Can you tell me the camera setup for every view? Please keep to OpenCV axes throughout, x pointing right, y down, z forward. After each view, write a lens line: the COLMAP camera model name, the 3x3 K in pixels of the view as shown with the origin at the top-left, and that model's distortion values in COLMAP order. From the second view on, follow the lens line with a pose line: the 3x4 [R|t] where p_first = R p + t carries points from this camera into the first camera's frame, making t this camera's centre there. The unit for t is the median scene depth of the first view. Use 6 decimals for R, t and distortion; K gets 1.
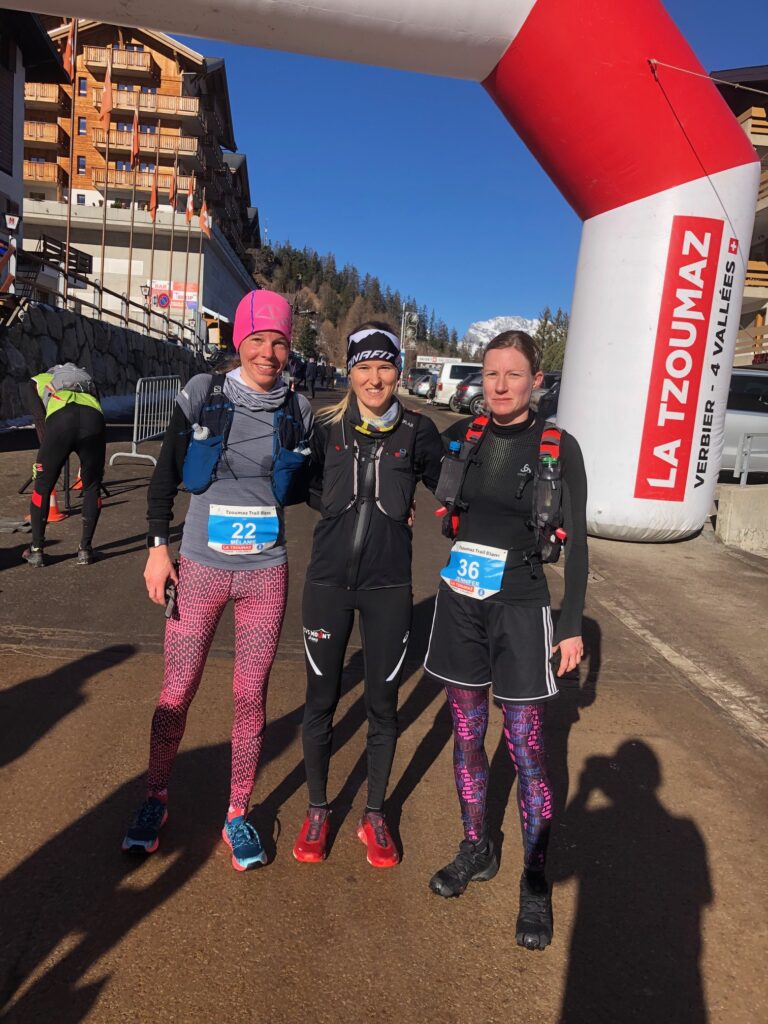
lens RADIAL K [[841.8, 0, 380.8], [0, 841.8, 511.3], [0, 0, 1]] dist [-0.000600, 0.003815]
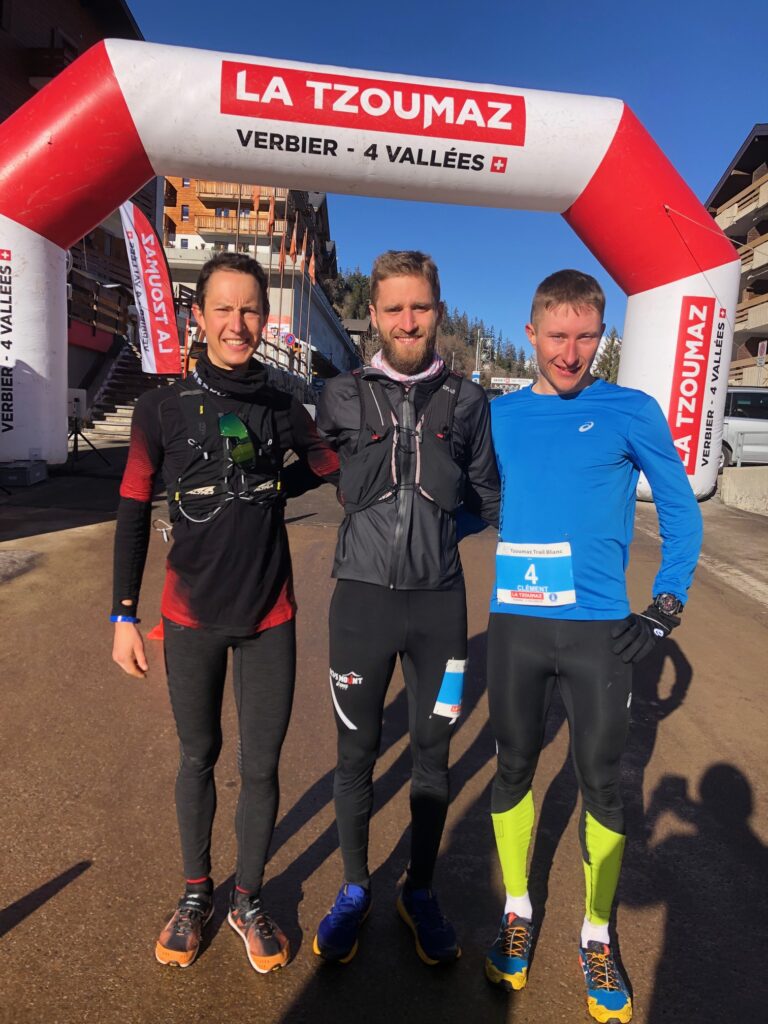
lens RADIAL K [[841.8, 0, 387.3], [0, 841.8, 511.1], [0, 0, 1]] dist [-0.000600, 0.003815]
pose [[0.997347, -0.009216, -0.072211, -0.098715], [0.007445, 0.999666, -0.024754, 0.090915], [0.072415, 0.024151, 0.997082, -0.606277]]
